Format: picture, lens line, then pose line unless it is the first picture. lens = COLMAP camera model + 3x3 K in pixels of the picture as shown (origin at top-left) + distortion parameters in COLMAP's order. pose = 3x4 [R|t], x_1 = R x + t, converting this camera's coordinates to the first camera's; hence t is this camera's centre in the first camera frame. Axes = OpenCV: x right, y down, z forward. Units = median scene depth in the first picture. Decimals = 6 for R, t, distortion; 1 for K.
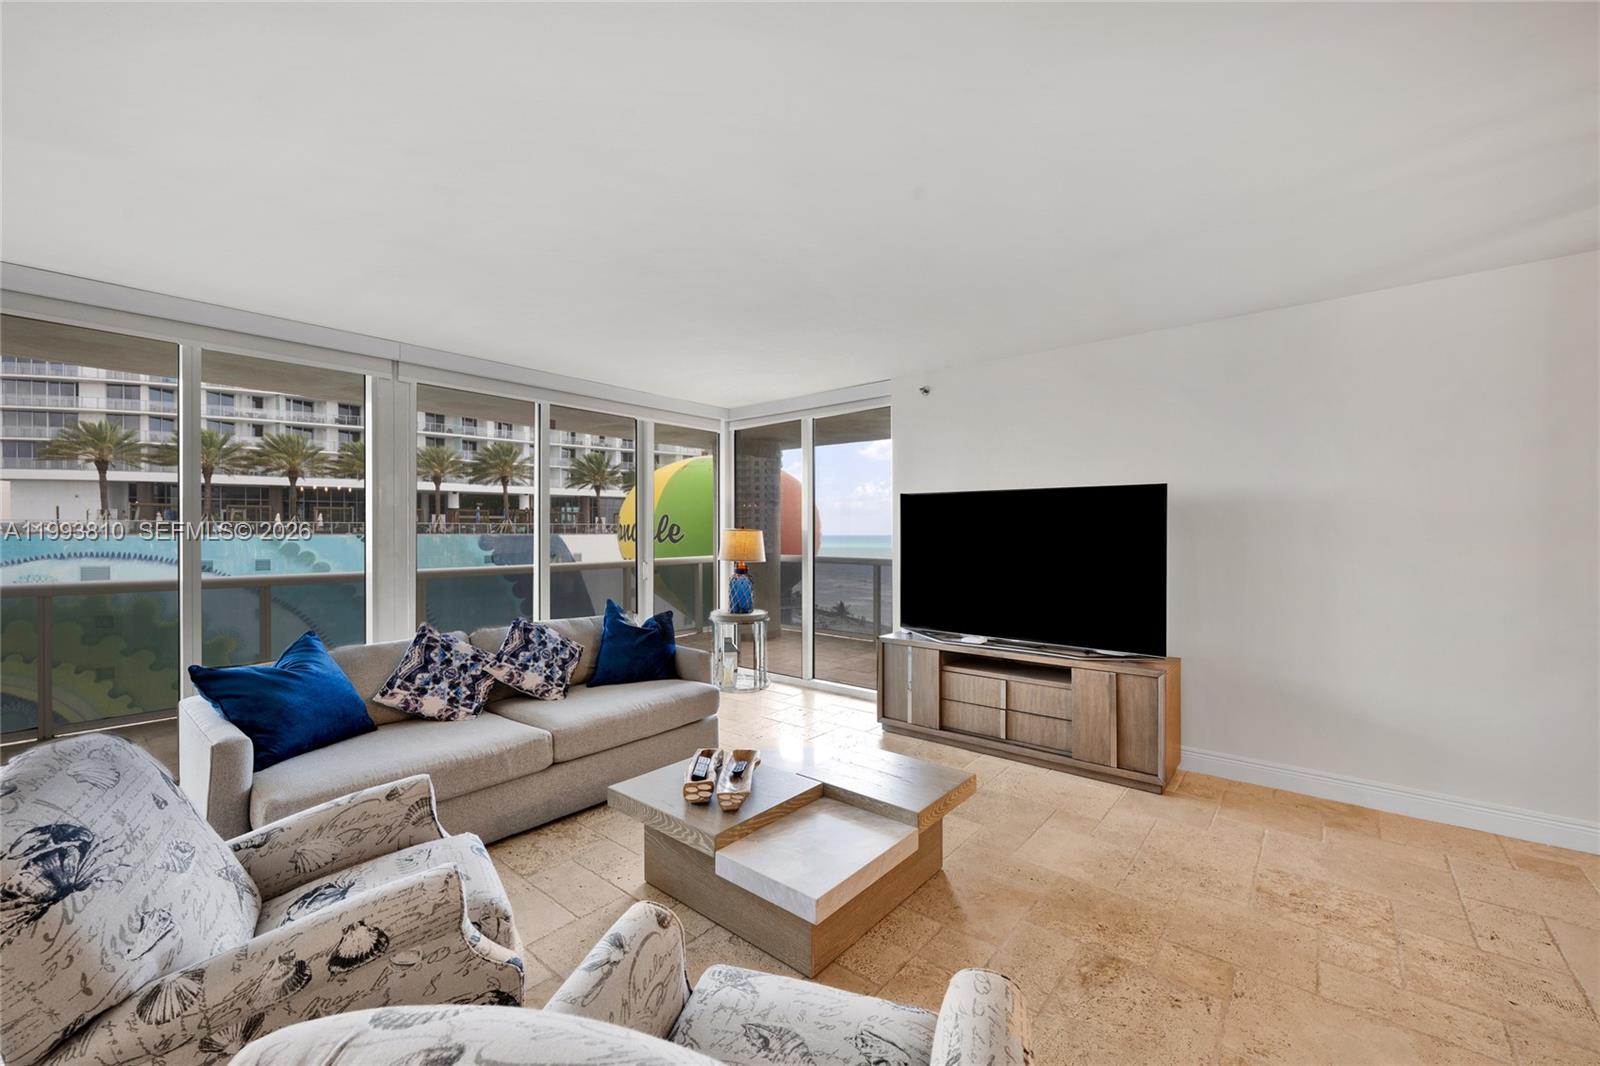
lens RADIAL K [[634.2, 0, 796.5], [0, 634.2, 533.9], [0, 0, 1]] dist [-0.001061, 0.000425]
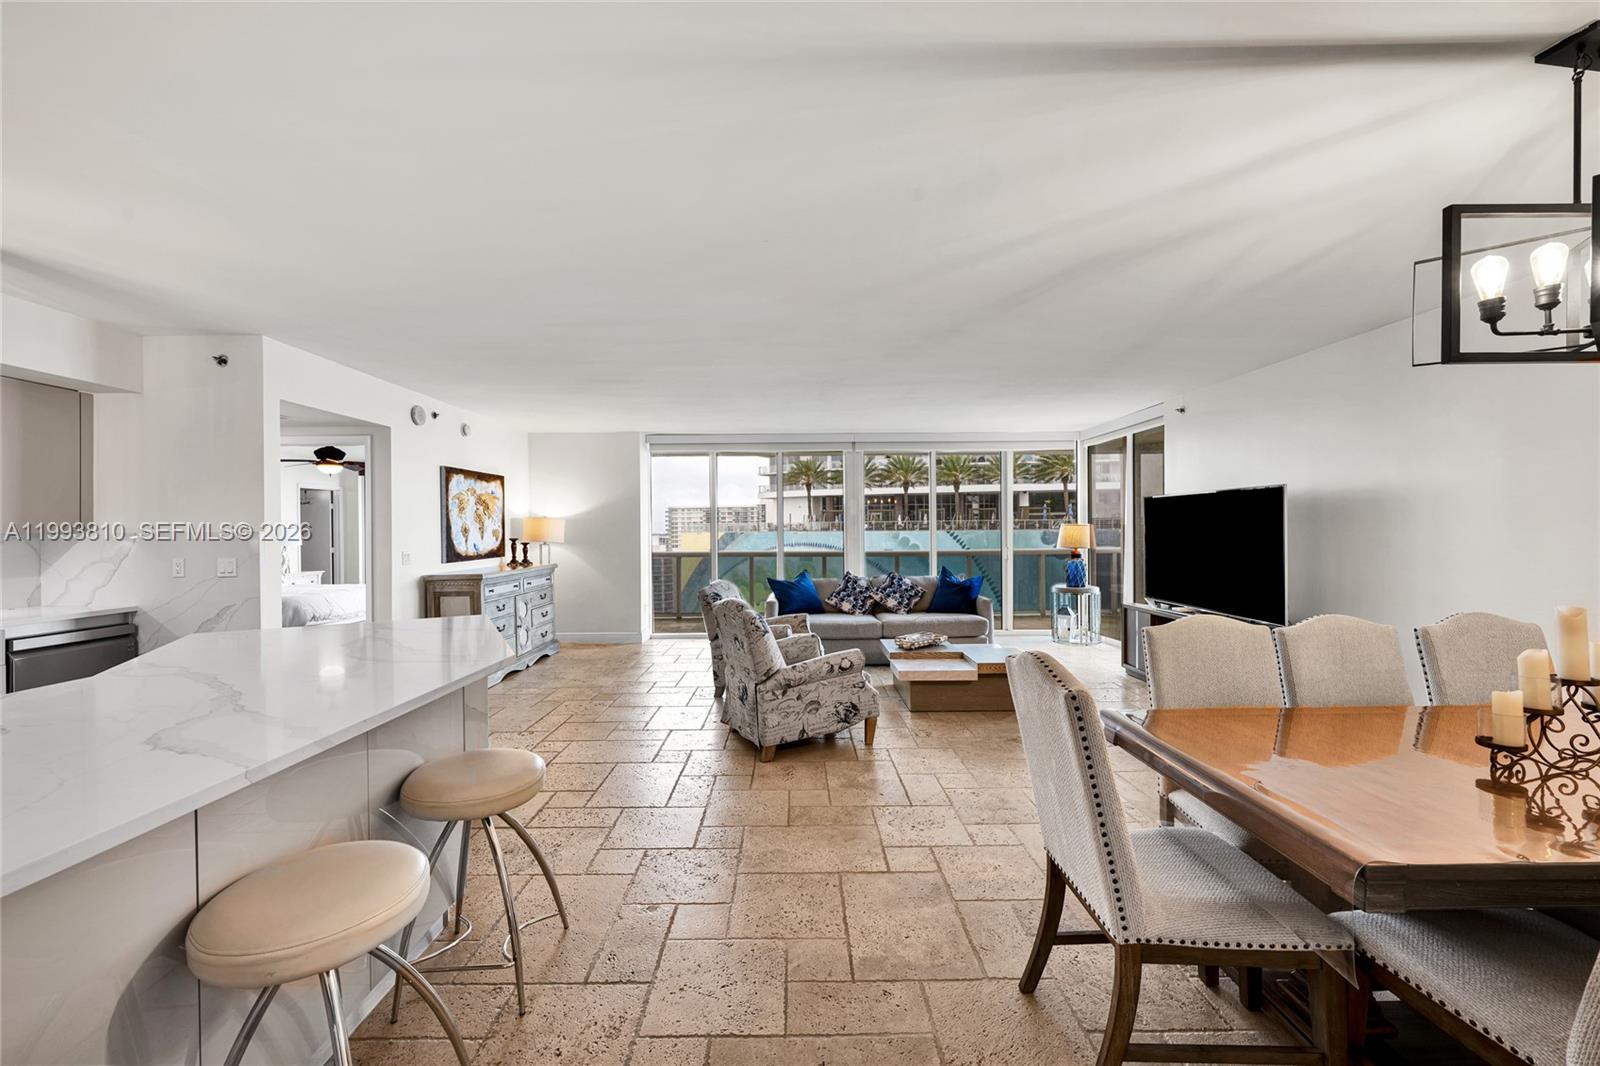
lens RADIAL K [[634.2, 0, 796.5], [0, 634.2, 533.9], [0, 0, 1]] dist [-0.001061, 0.000425]
pose [[0.650532, 0.000116, -0.759479, 0.806062], [0.005721, 0.999971, 0.005053, 0.004257], [0.759458, -0.007632, 0.650512, -0.460704]]
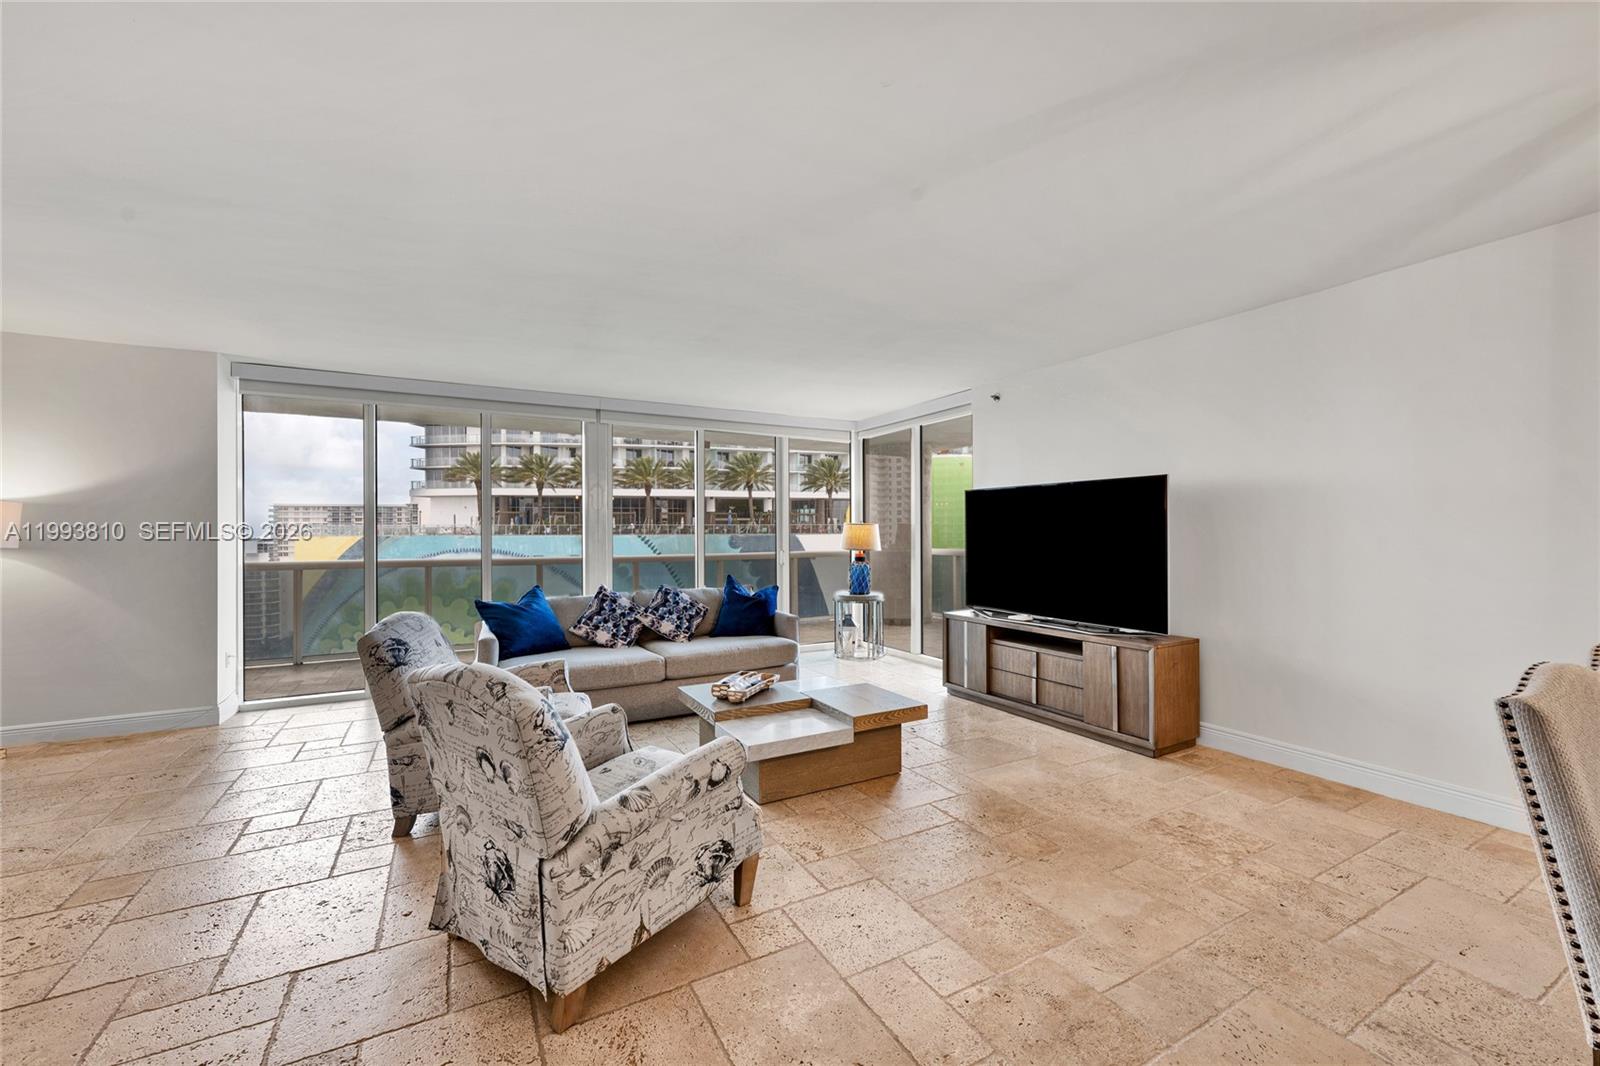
lens RADIAL K [[634.2, 0, 796.5], [0, 634.2, 533.9], [0, 0, 1]] dist [-0.001061, 0.000425]
pose [[0.932008, -0.003271, -0.362423, 0.345056], [0.003227, 0.999995, -0.000727, 0.018691], [0.362424, -0.000491, 0.932013, -0.215399]]
